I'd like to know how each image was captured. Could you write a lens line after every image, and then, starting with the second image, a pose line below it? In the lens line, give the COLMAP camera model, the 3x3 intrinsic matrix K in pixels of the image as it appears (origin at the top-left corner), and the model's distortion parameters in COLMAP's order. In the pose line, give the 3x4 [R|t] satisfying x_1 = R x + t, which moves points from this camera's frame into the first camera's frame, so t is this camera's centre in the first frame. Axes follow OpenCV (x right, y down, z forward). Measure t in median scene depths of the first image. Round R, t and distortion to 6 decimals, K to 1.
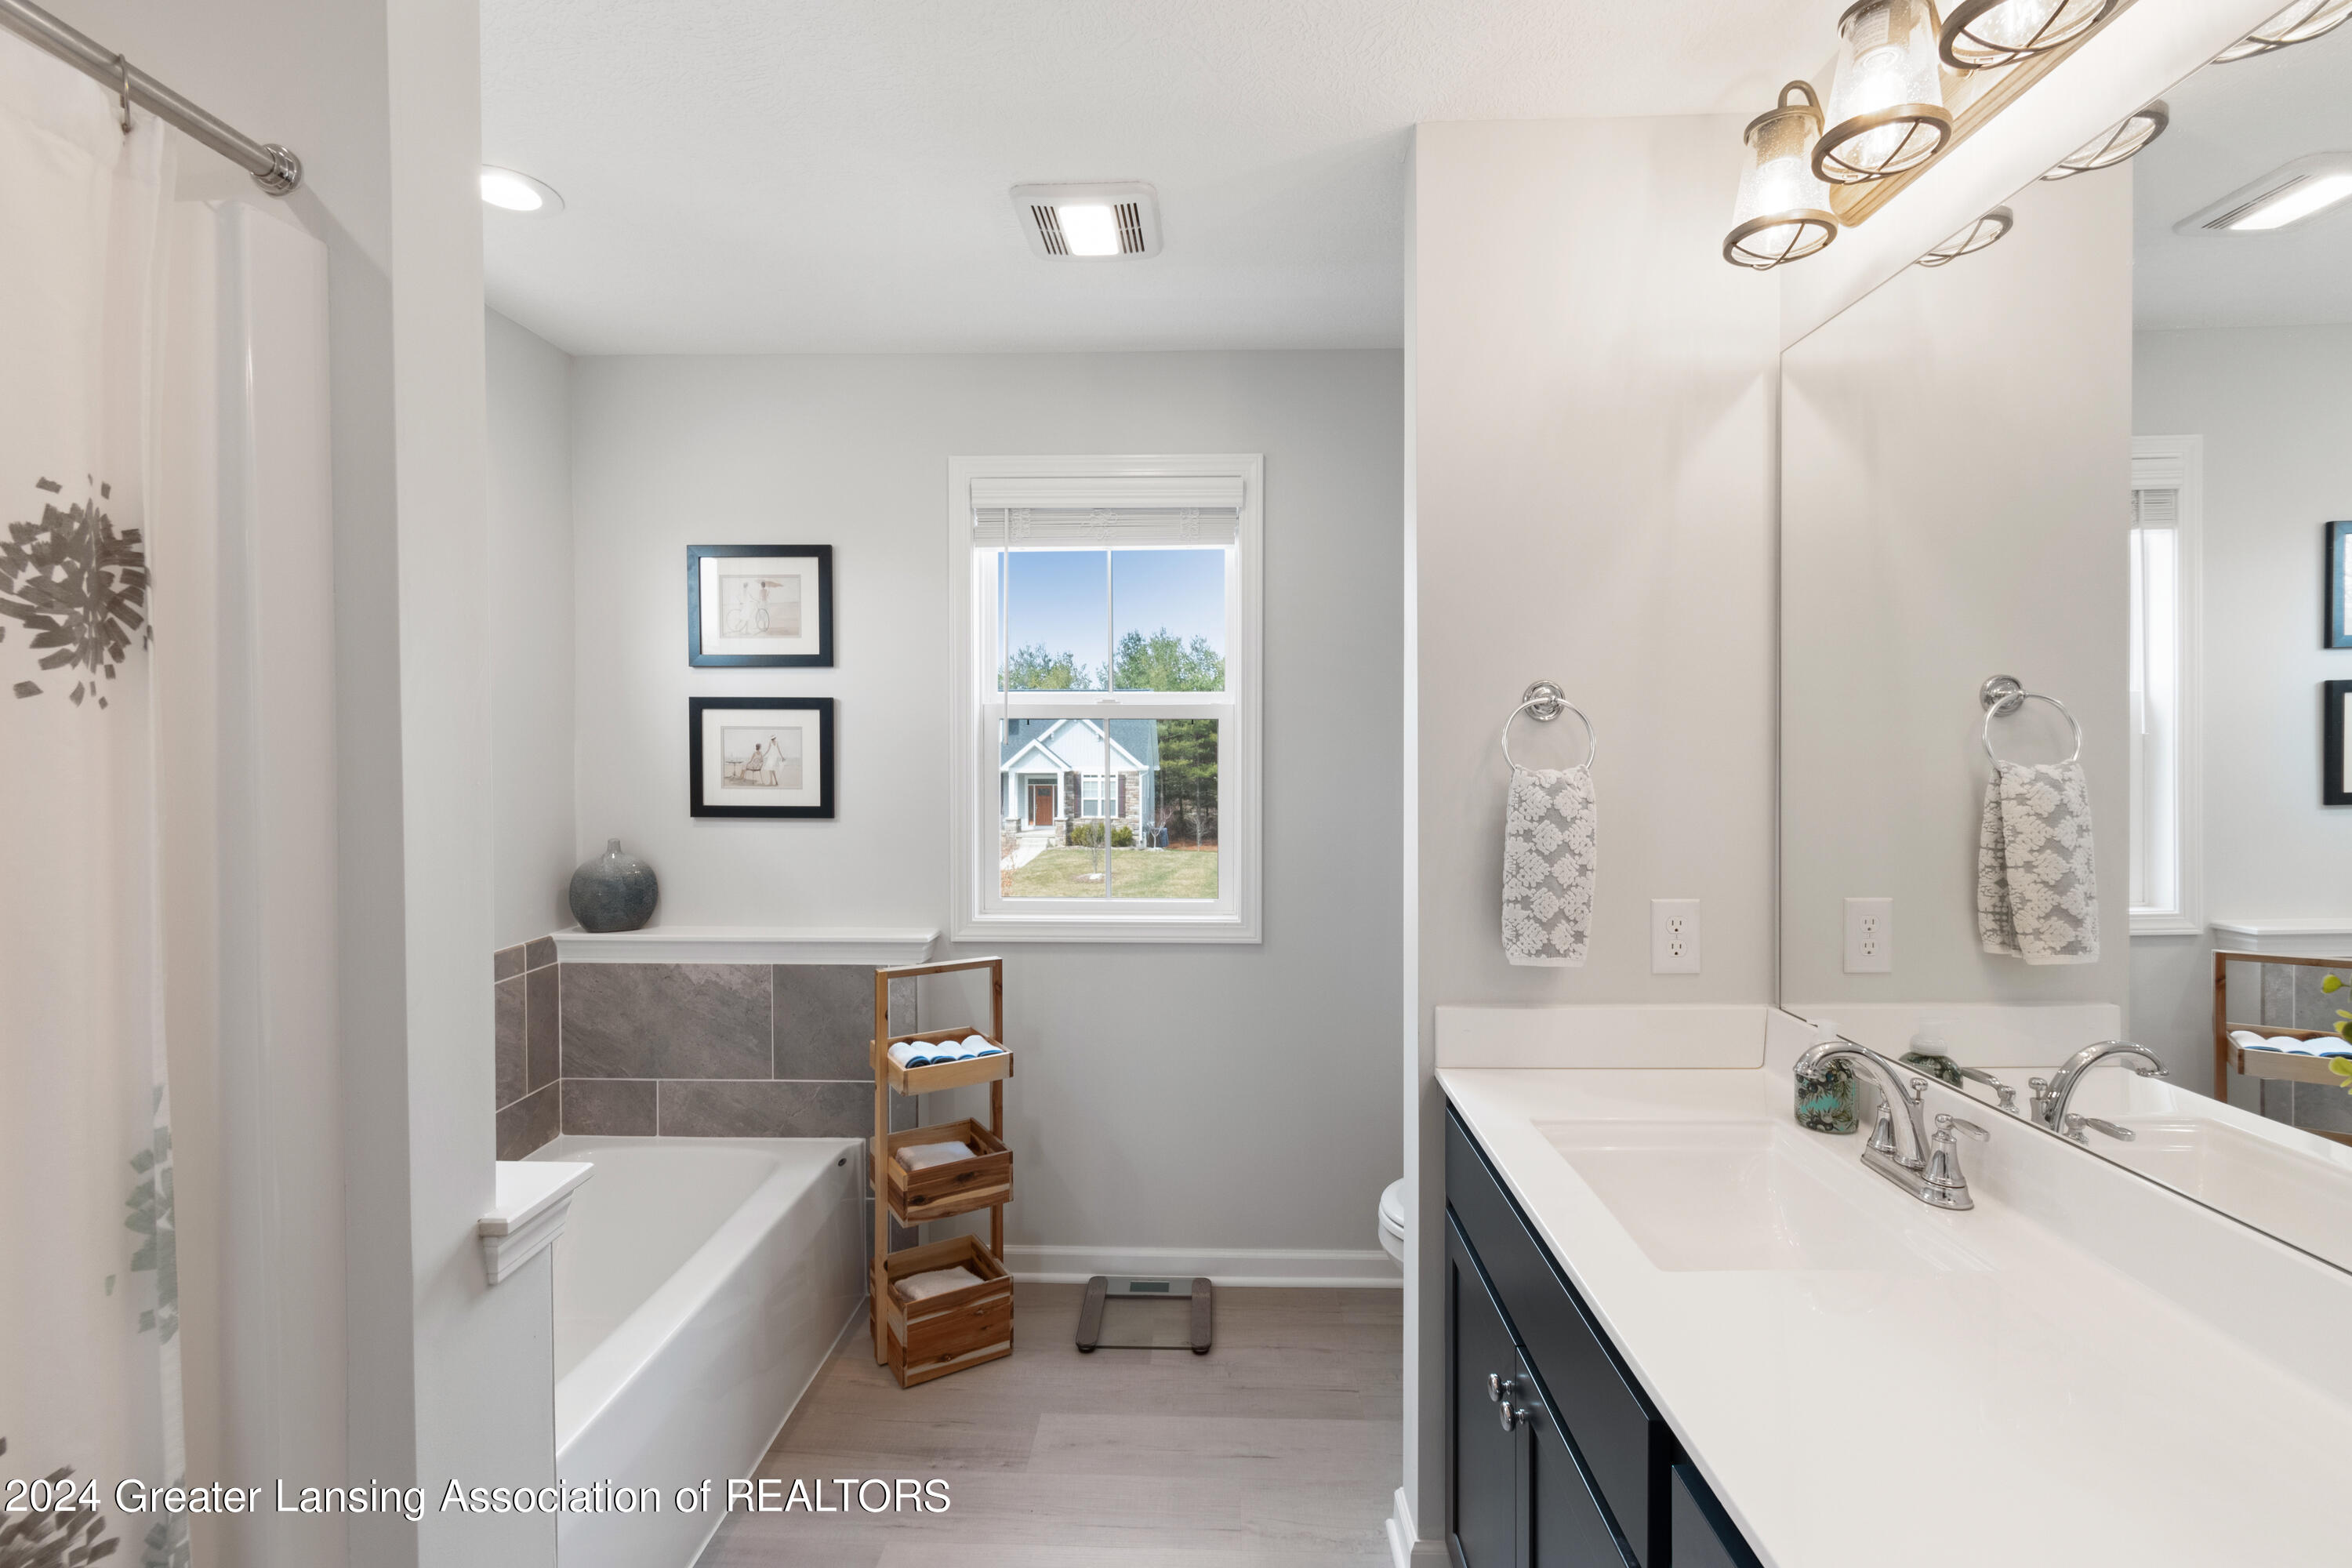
lens RADIAL K [[1068.8, 0, 1178.7], [0, 1068.8, 764.2], [0, 0, 1]] dist [0.010083, -0.004756]
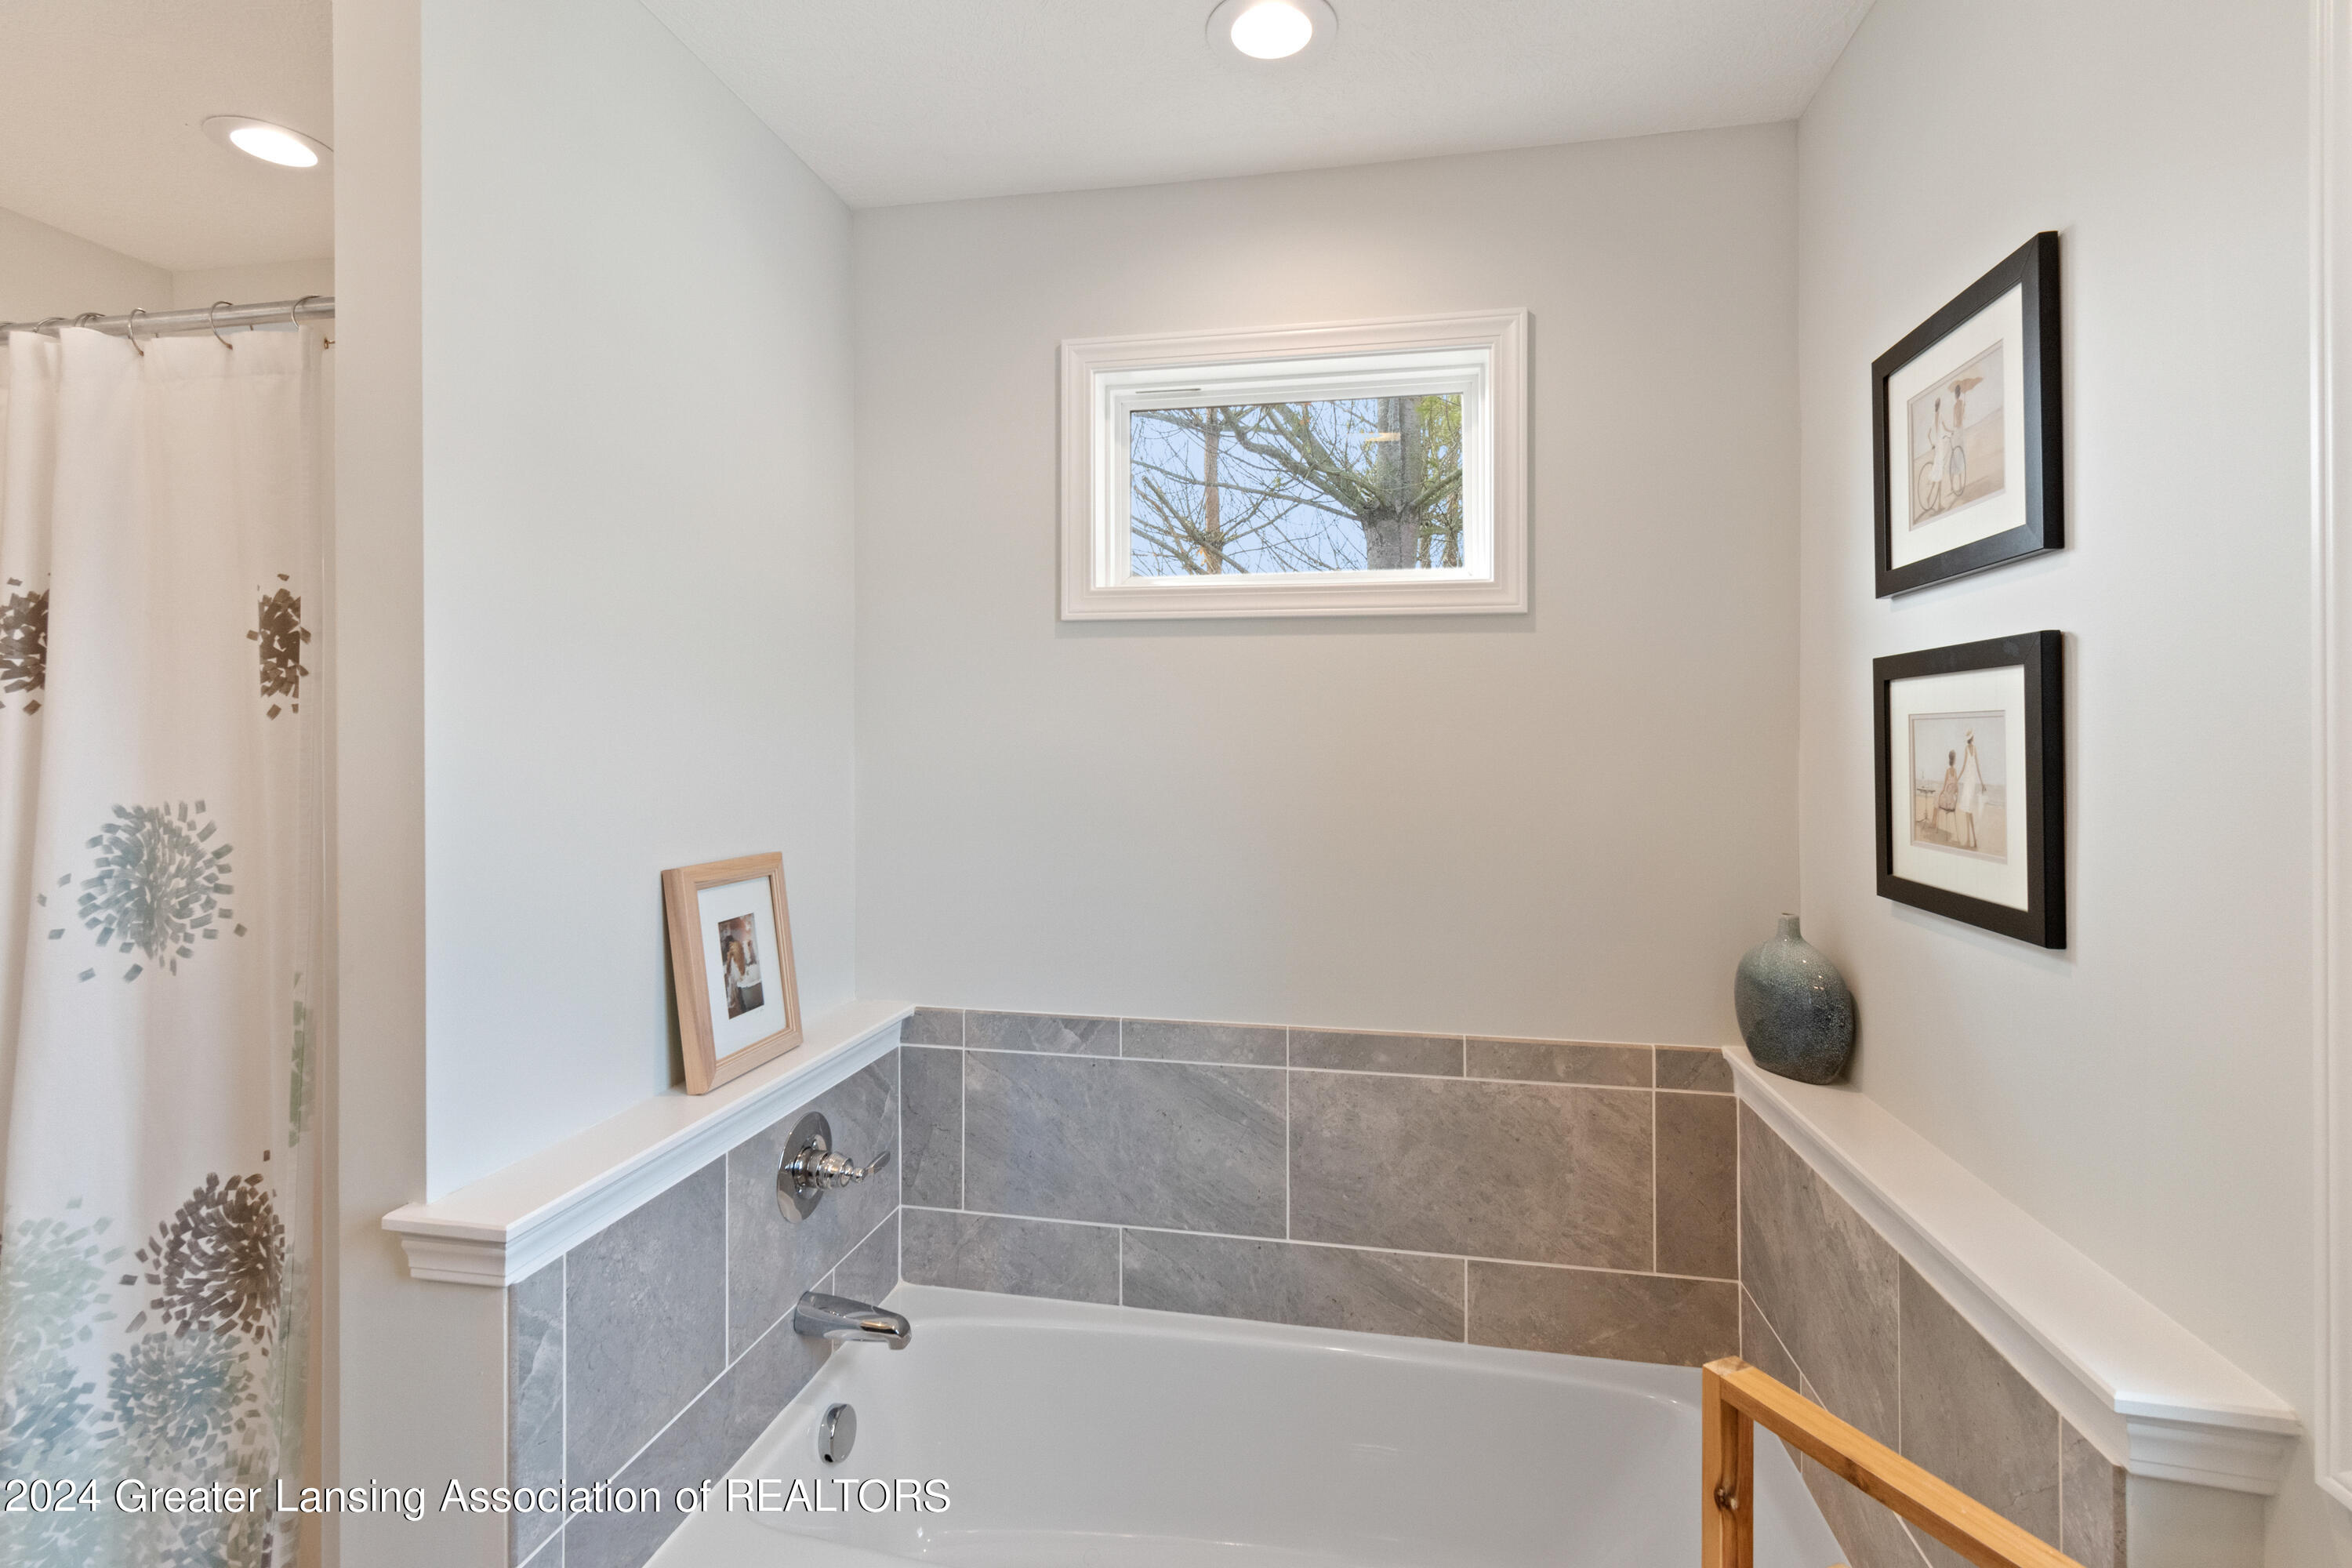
lens RADIAL K [[1068.8, 0, 1186.1], [0, 1068.8, 746.2], [0, 0, 1]] dist [0.010083, -0.004756]
pose [[-0.128256, -0.003172, -0.991736, 0.096667], [-0.026317, 0.999654, 0.000207, -0.013702], [0.991392, 0.026126, -0.128295, 0.787453]]
